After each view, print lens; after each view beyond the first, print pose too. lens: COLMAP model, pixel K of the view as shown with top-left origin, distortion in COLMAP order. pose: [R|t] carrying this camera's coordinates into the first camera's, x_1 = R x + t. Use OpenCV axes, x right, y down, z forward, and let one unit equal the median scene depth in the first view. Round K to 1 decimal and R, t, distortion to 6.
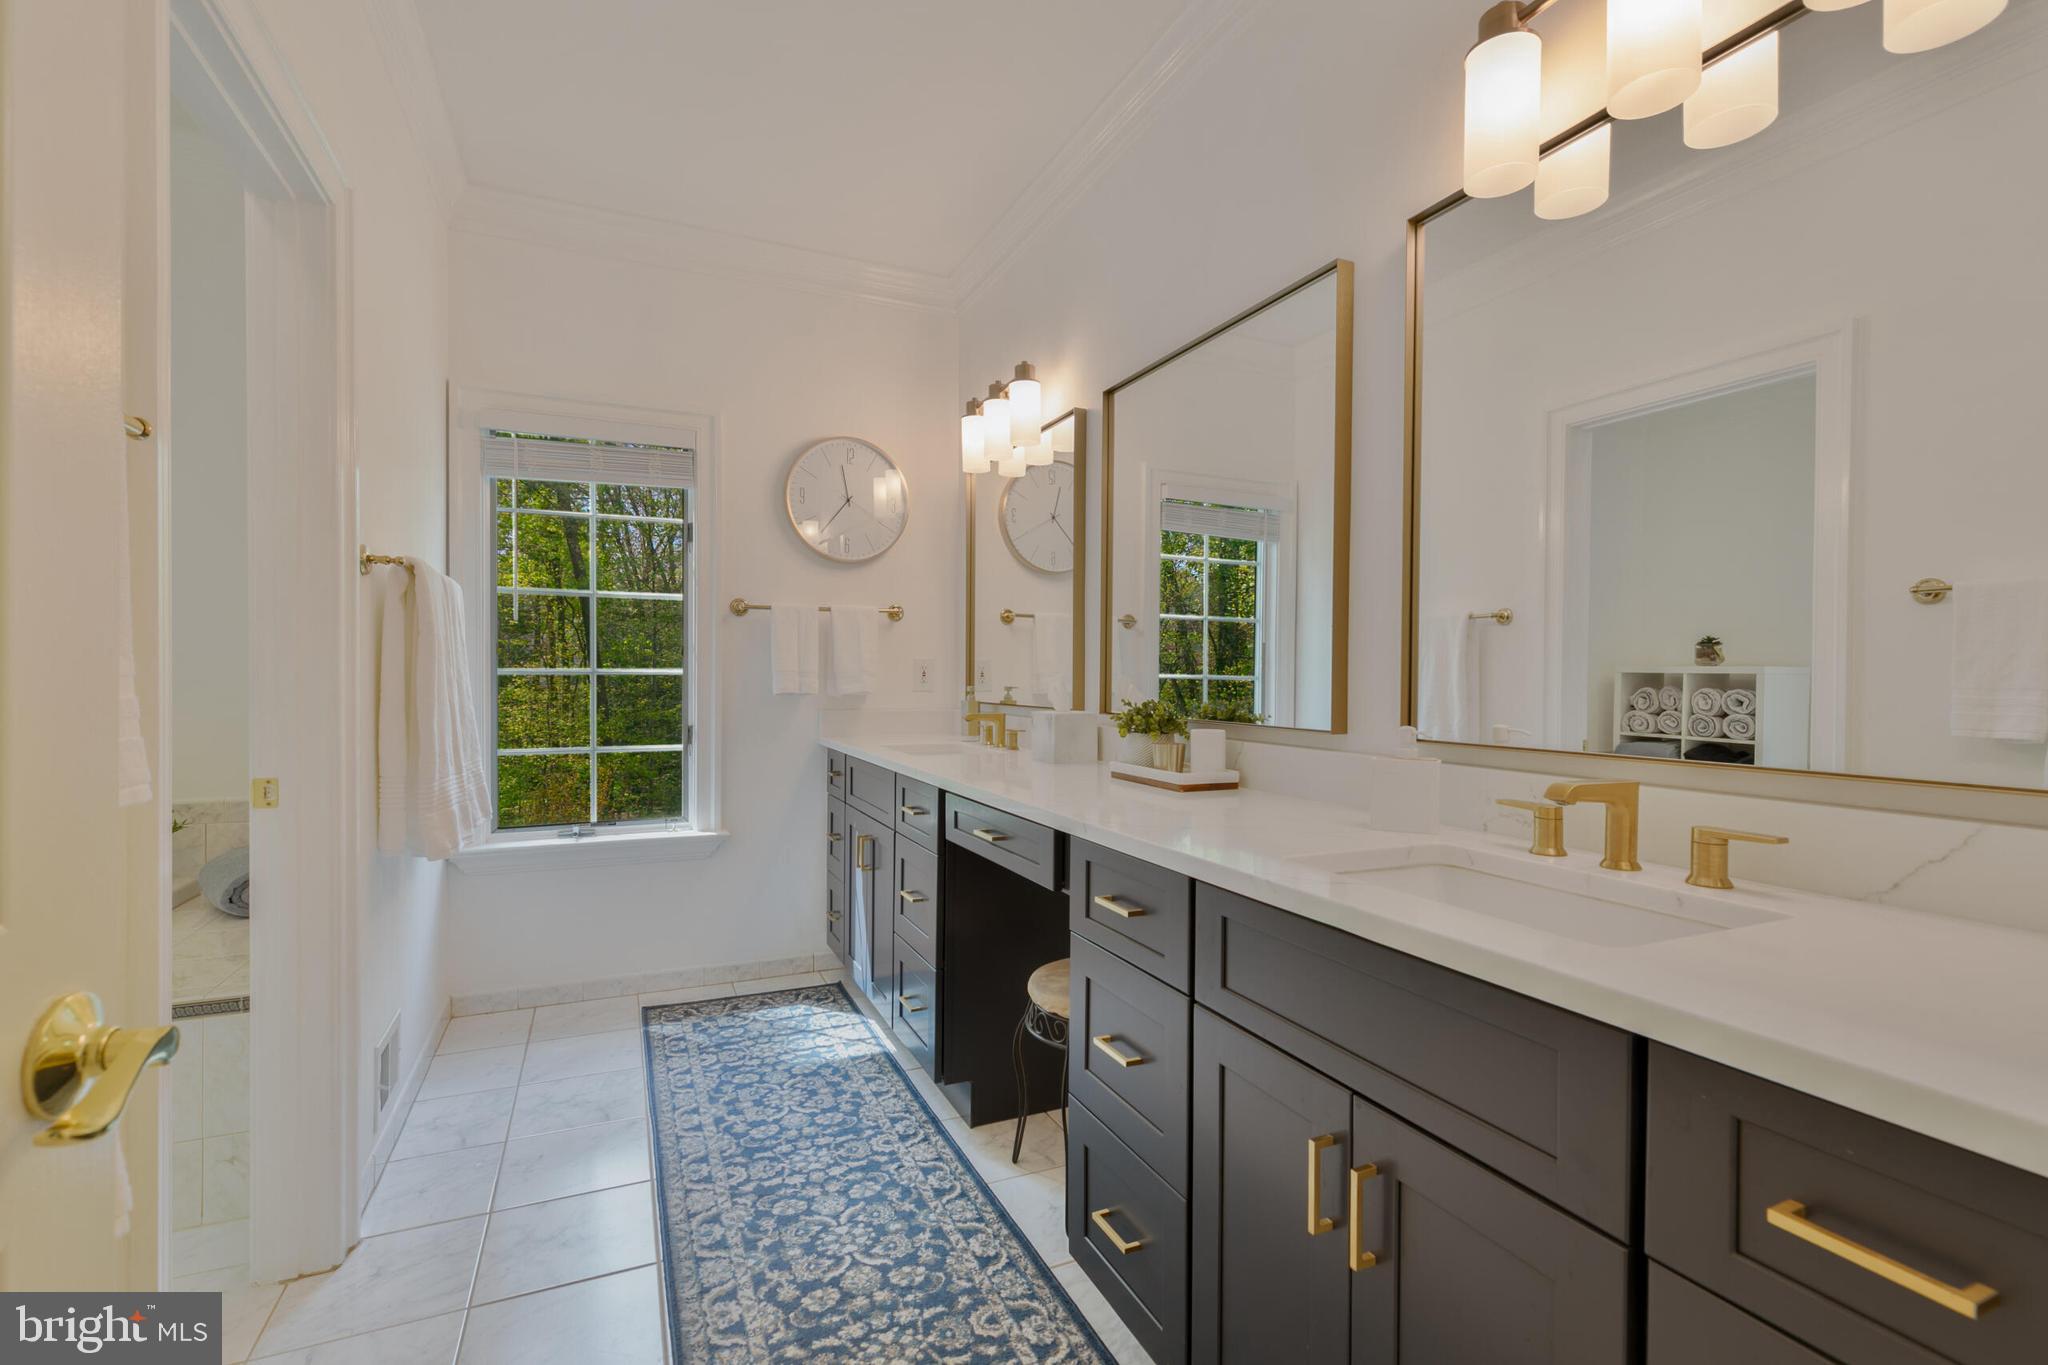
lens RADIAL K [[917.1, 0, 1033.4], [0, 917.1, 698.9], [0, 0, 1]] dist [0.001338, 0.000770]
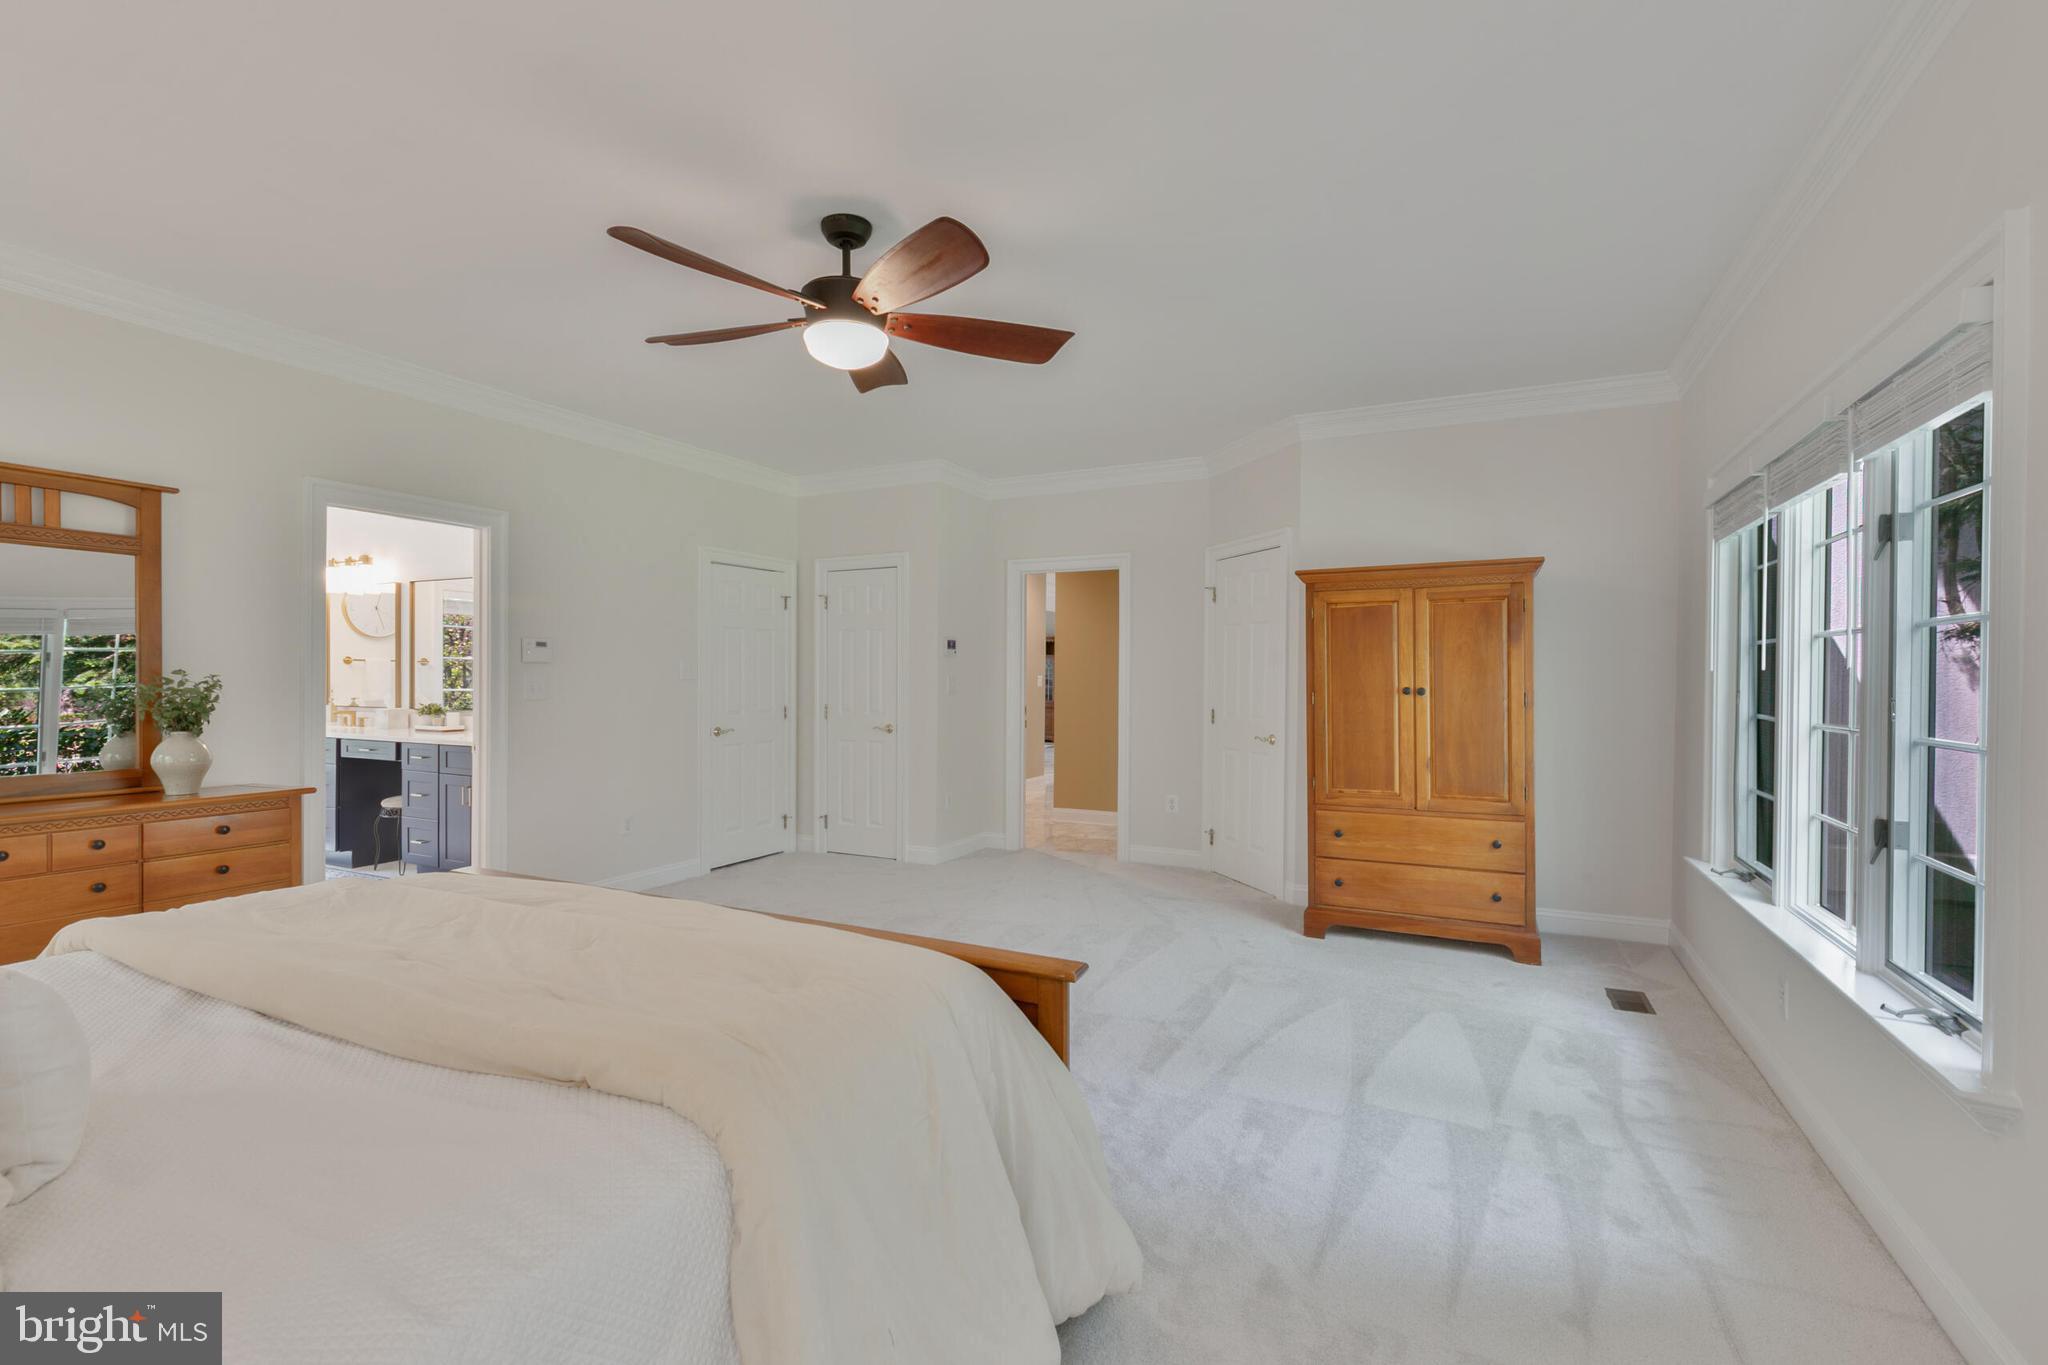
lens RADIAL K [[917.1, 0, 1015.1], [0, 917.1, 677.7], [0, 0, 1]] dist [0.001338, 0.000770]
pose [[0.785044, -0.007086, 0.619399, -0.223607], [0.017246, 0.999797, -0.010420, -0.017550], [-0.619199, 0.018862, 0.785007, -2.462973]]
